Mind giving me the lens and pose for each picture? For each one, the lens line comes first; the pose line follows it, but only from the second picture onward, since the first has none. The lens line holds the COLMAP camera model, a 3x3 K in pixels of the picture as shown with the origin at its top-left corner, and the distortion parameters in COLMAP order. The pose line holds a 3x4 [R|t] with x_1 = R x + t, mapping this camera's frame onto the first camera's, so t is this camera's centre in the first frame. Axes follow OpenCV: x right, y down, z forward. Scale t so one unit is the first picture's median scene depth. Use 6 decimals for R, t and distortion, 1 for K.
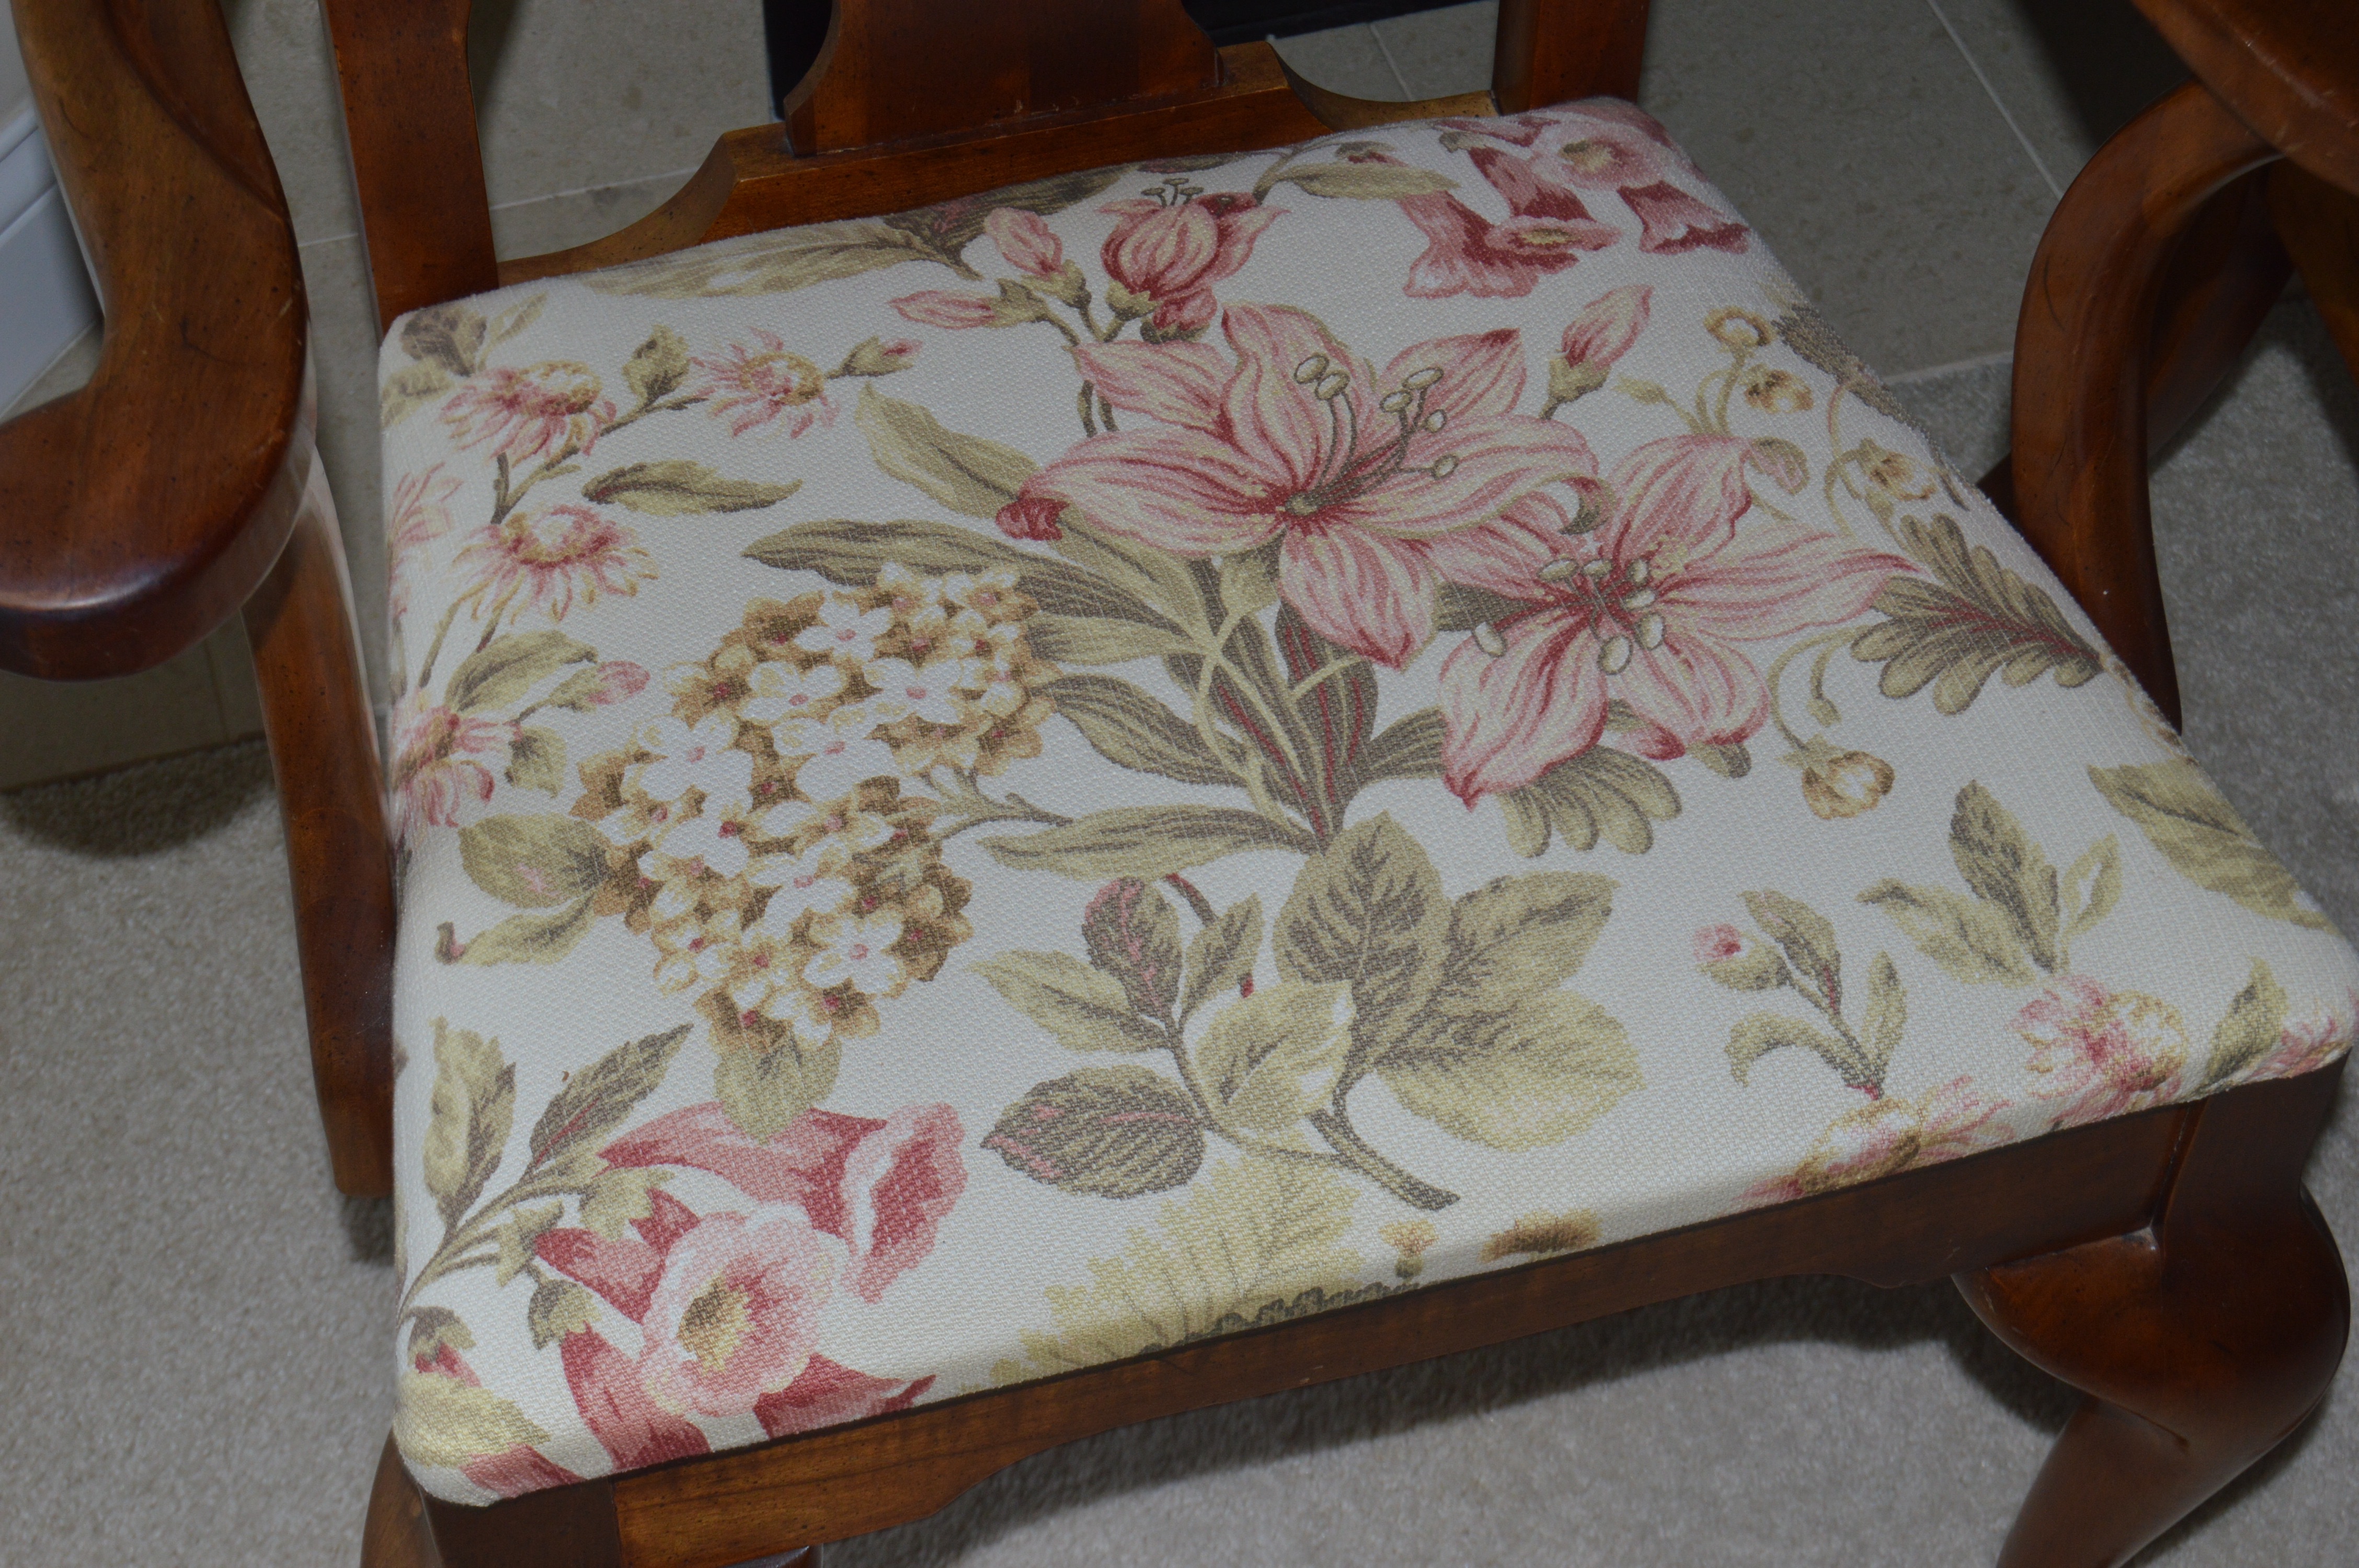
lens RADIAL K [[4130.2, 0, 1183.4], [0, 4130.2, 802.4], [0, 0, 1]] dist [-0.038242, 0.000000]
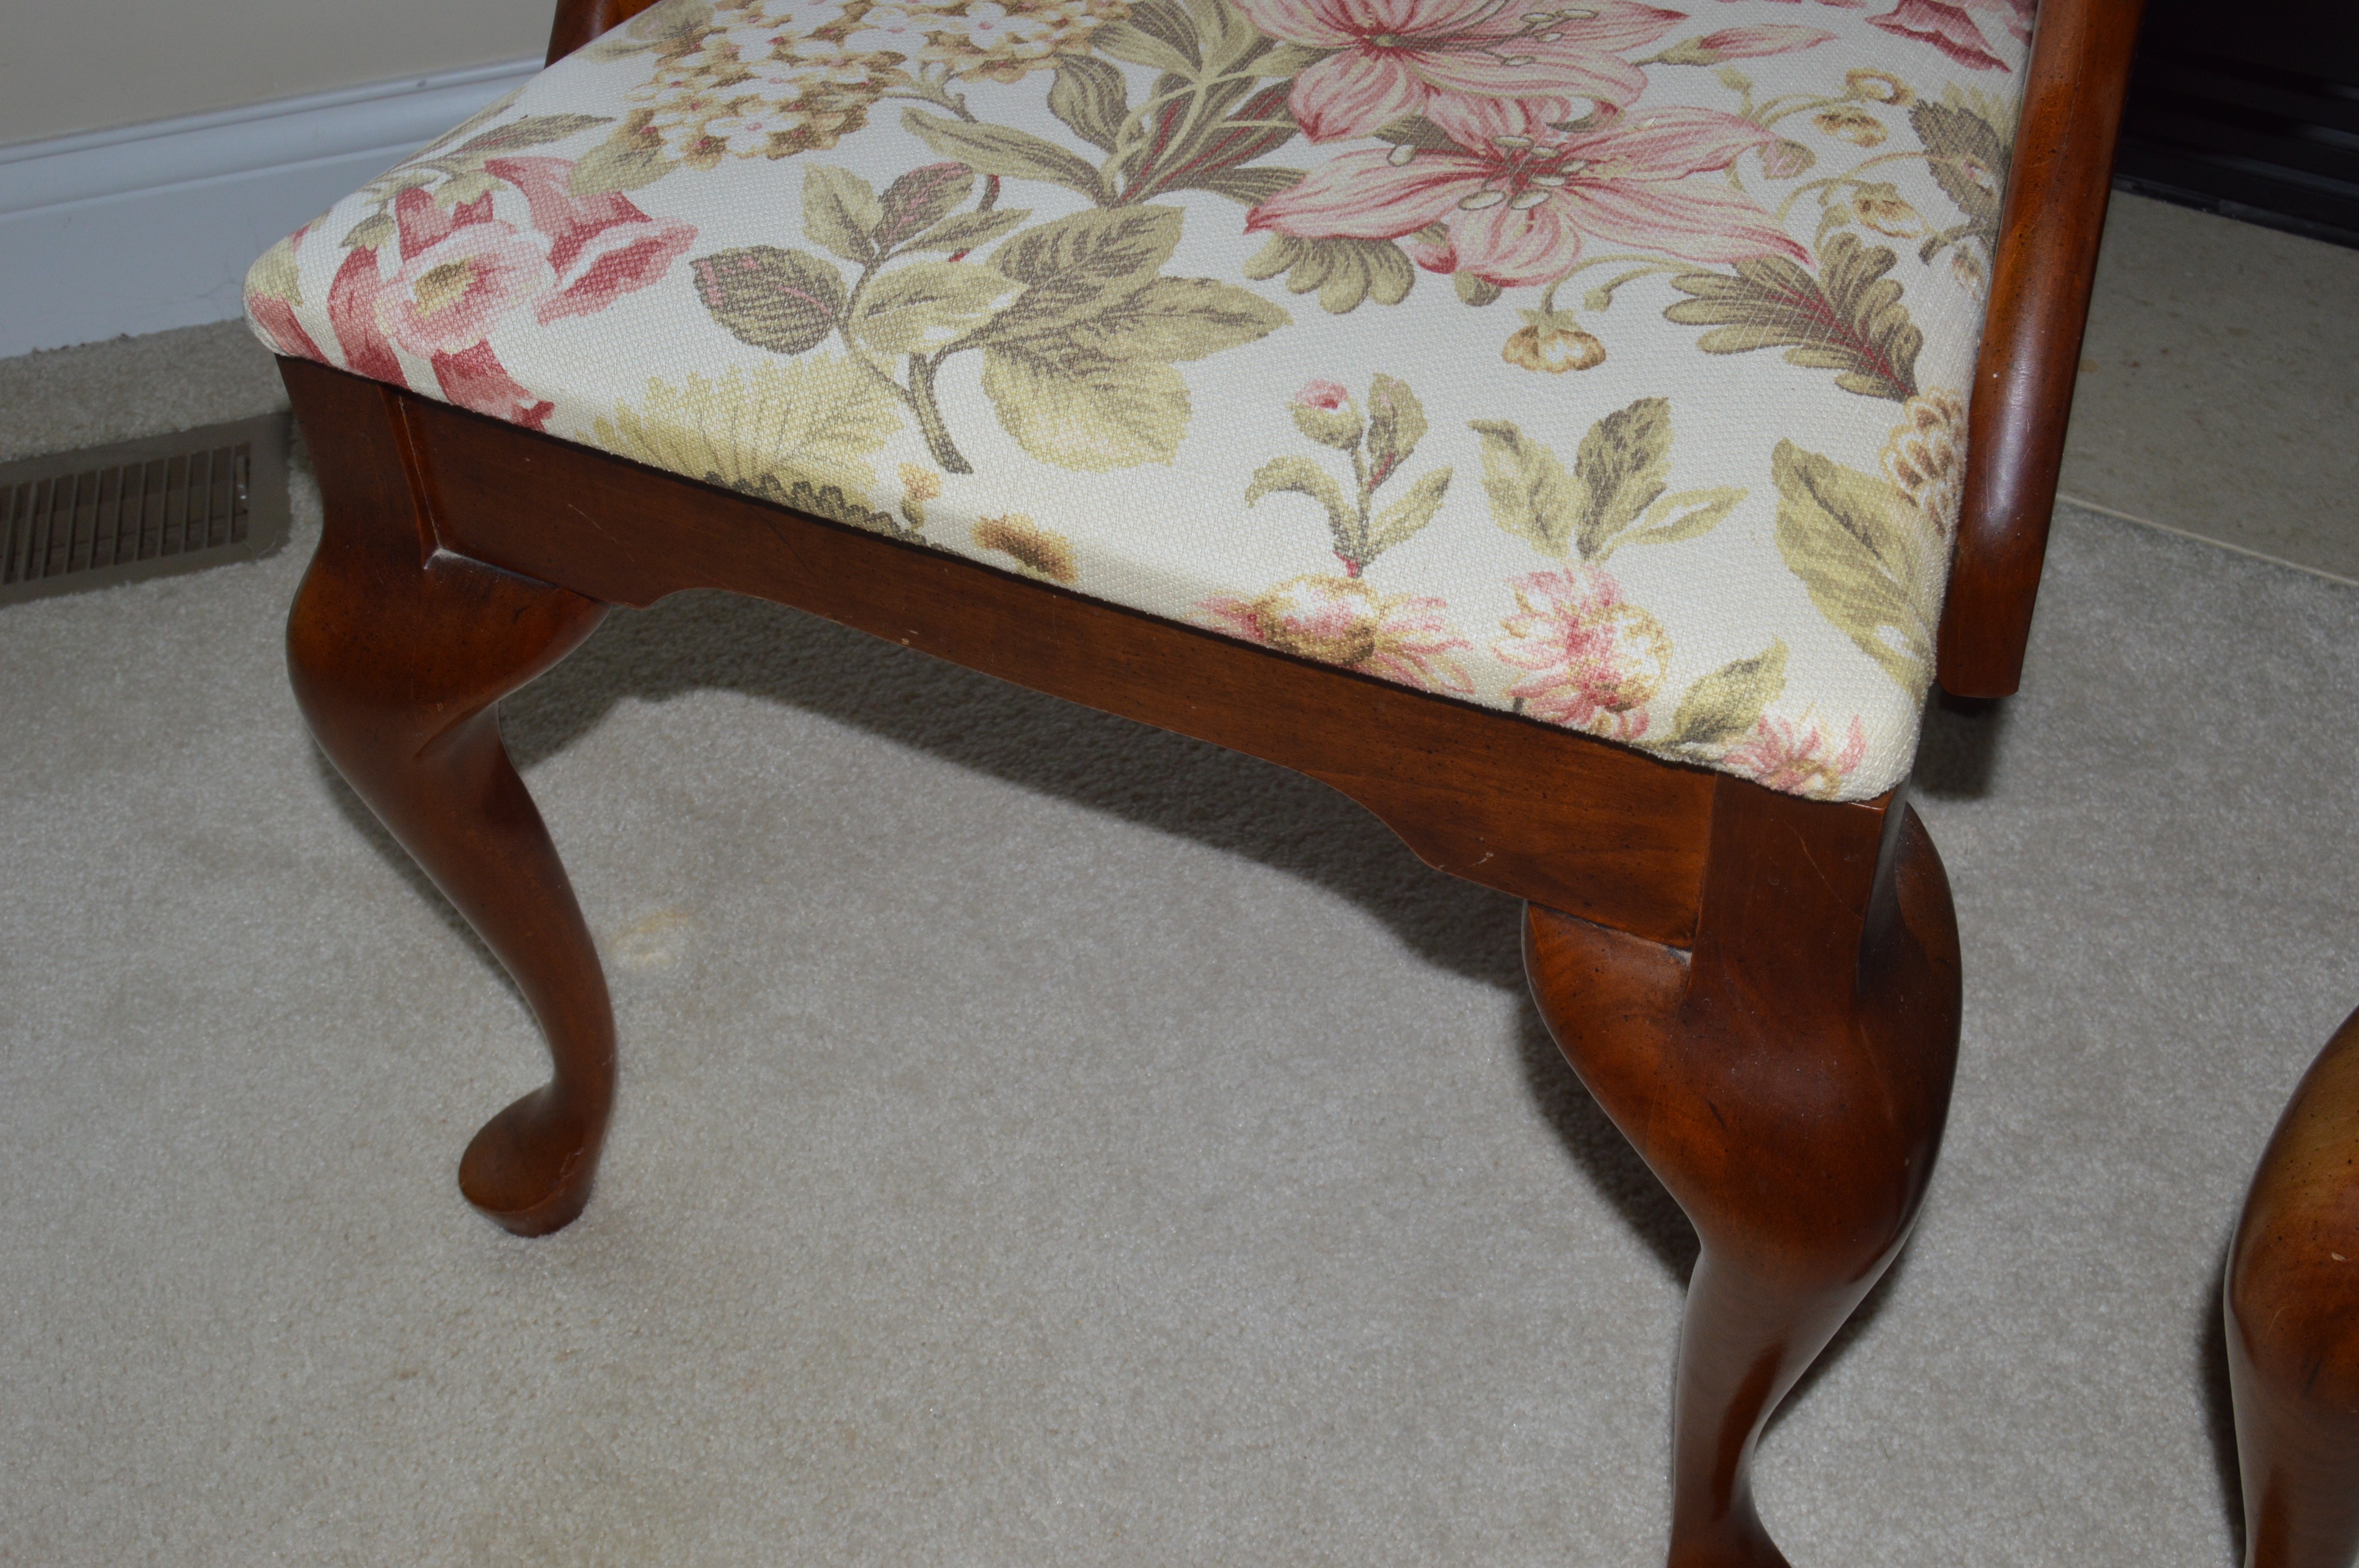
lens RADIAL K [[2722.1, 0, 1214.5], [0, 2722.1, 766.6], [0, 0, 1]] dist [-0.060046, 0.000000]
pose [[0.727450, 0.427179, -0.536968, 0.487424], [-0.480696, 0.875709, 0.045444, 0.092367], [0.489641, 0.225060, 0.842378, 0.407802]]
